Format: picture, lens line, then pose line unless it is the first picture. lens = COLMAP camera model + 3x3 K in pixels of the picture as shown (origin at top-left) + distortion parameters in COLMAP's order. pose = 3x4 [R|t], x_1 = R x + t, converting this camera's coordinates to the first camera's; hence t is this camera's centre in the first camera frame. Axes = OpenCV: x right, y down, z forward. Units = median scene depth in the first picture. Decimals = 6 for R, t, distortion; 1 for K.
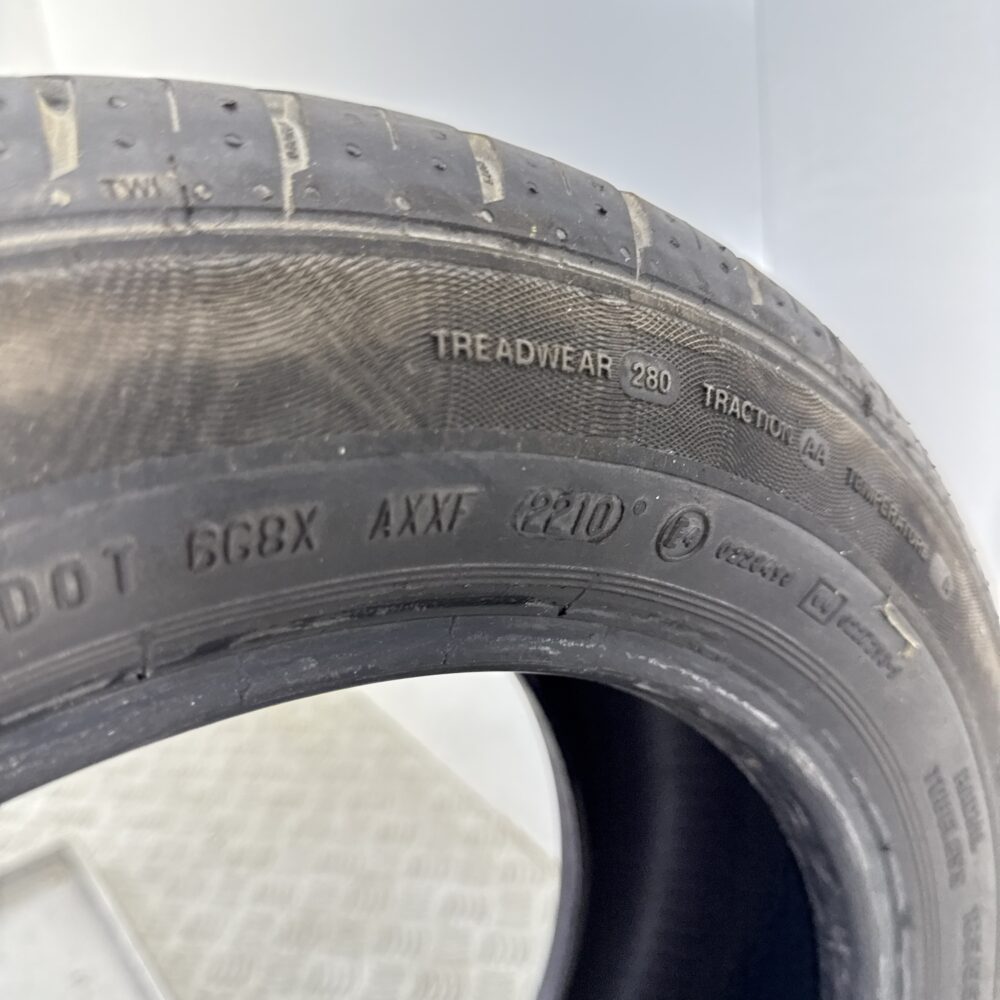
lens RADIAL K [[928.6, 0, 500.0], [0, 928.6, 500.0], [0, 0, 1]] dist [0.123654, -0.287173]
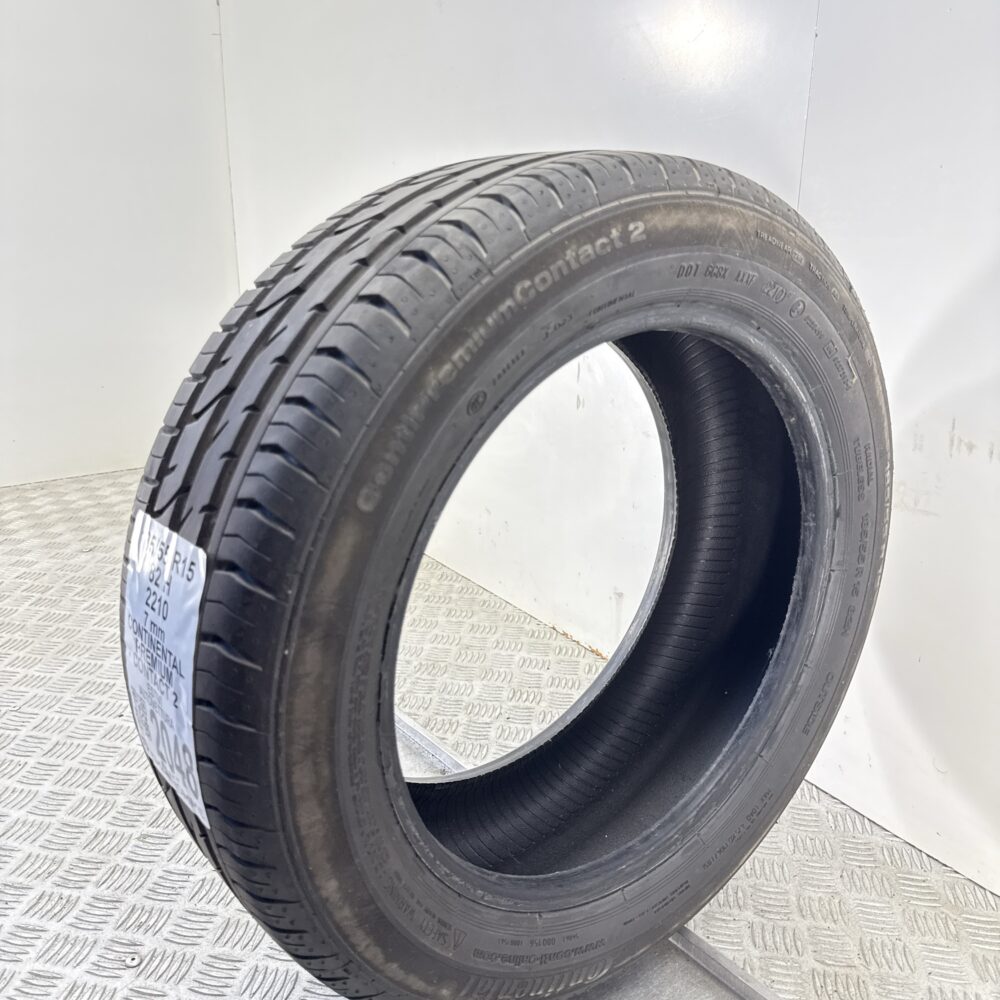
lens RADIAL K [[928.6, 0, 500.0], [0, 928.6, 500.0], [0, 0, 1]] dist [0.123654, -0.287173]
pose [[0.989803, 0.119450, 0.077606, -0.917240], [-0.117055, 0.992518, -0.034724, 0.846851], [-0.081173, 0.025286, 0.996379, -1.987169]]
